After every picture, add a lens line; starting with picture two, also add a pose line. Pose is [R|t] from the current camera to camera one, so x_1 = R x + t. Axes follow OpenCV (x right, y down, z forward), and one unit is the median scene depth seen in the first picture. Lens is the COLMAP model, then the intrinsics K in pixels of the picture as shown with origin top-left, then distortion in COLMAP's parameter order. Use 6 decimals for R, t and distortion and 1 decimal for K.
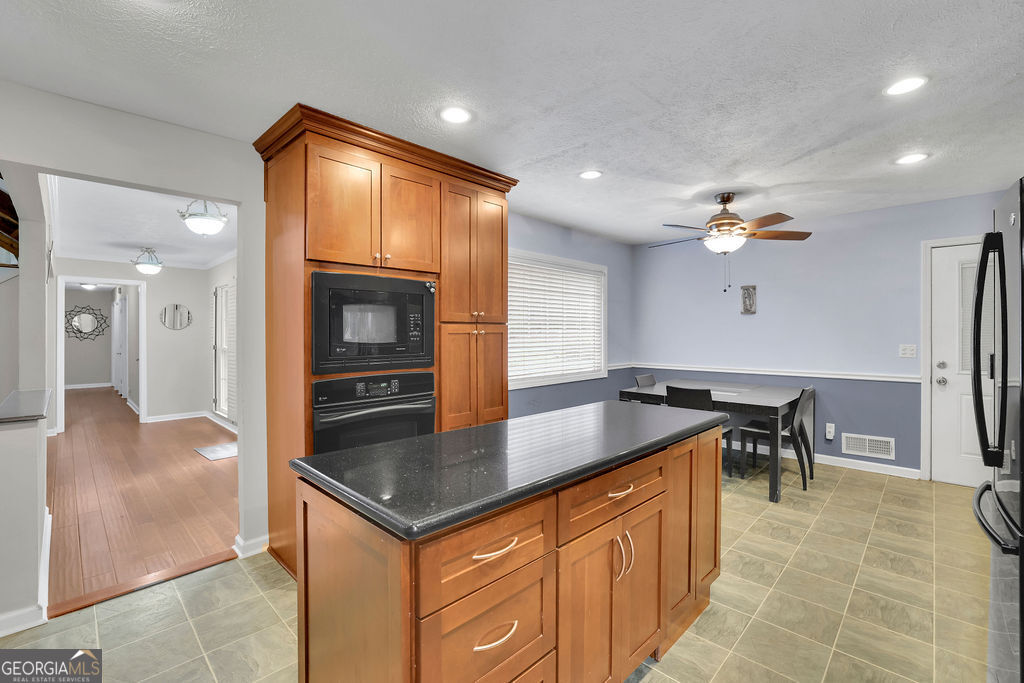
lens RADIAL K [[451.1, 0, 510.6], [0, 451.1, 334.2], [0, 0, 1]] dist [0.003042, 0.001420]
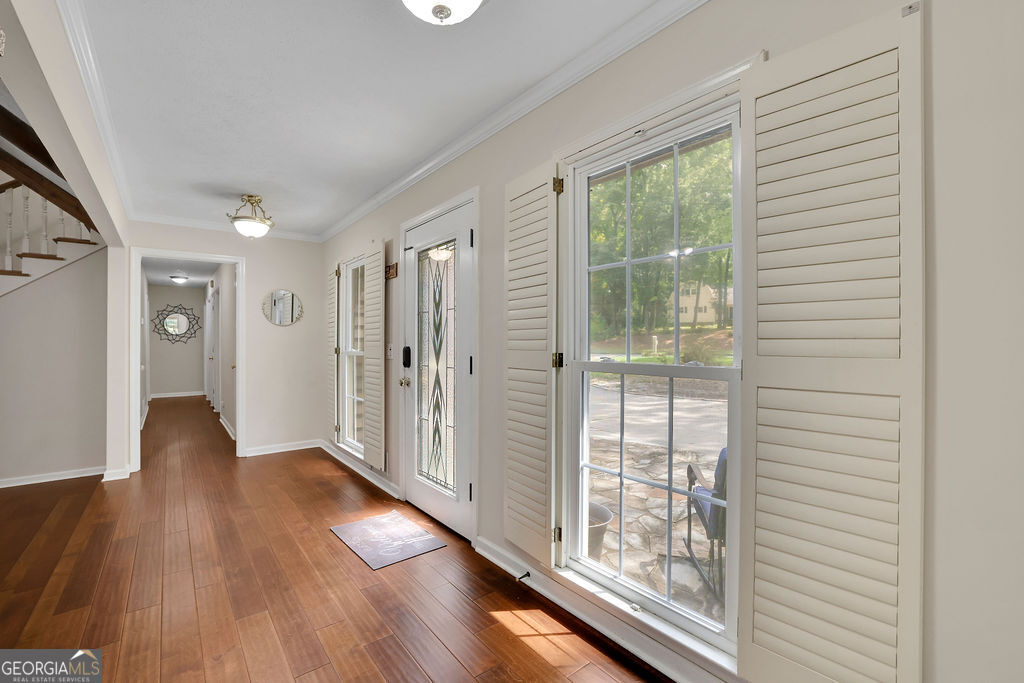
lens RADIAL K [[451.1, 0, 511.4], [0, 451.1, 343.7], [0, 0, 1]] dist [0.003042, 0.001420]
pose [[0.991840, 0.002443, -0.127468, -1.133349], [-0.001646, 0.999978, 0.006357, 0.052126], [0.127481, -0.006096, 0.991822, 1.315728]]
